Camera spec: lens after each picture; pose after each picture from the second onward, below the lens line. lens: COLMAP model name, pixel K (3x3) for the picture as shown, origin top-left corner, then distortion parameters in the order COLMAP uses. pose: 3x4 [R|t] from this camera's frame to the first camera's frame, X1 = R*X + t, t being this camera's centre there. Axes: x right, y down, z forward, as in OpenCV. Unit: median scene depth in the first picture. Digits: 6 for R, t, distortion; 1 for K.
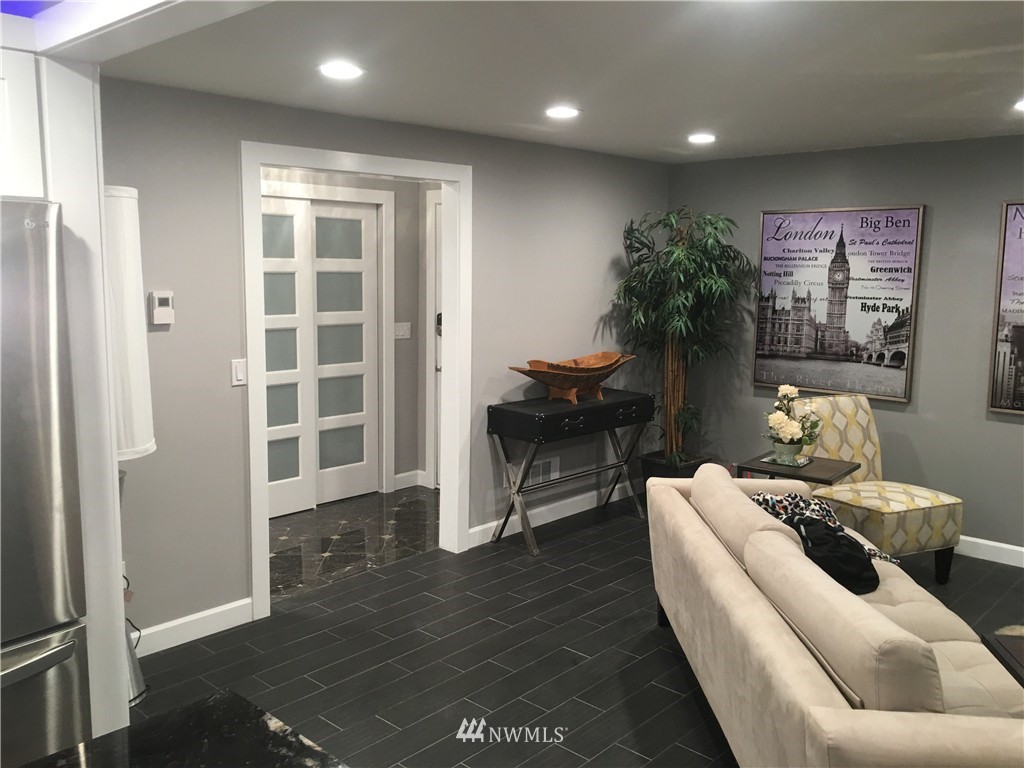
lens RADIAL K [[873.0, 0, 512.0], [0, 873.0, 384.0], [0, 0, 1]] dist [0.072016, -0.068552]
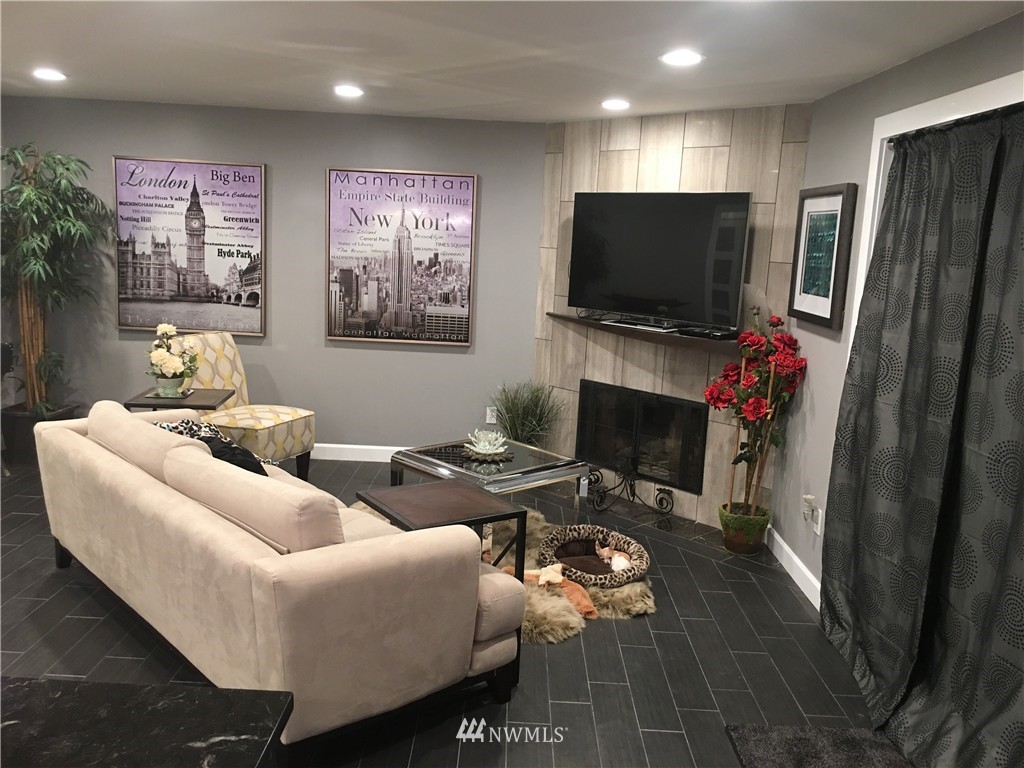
lens RADIAL K [[873.0, 0, 512.0], [0, 873.0, 384.0], [0, 0, 1]] dist [0.072016, -0.068552]
pose [[0.741544, -0.090976, 0.664707, -0.080980], [0.053881, 0.995639, 0.076160, 0.012874], [-0.668737, -0.020661, 0.743212, -0.073733]]
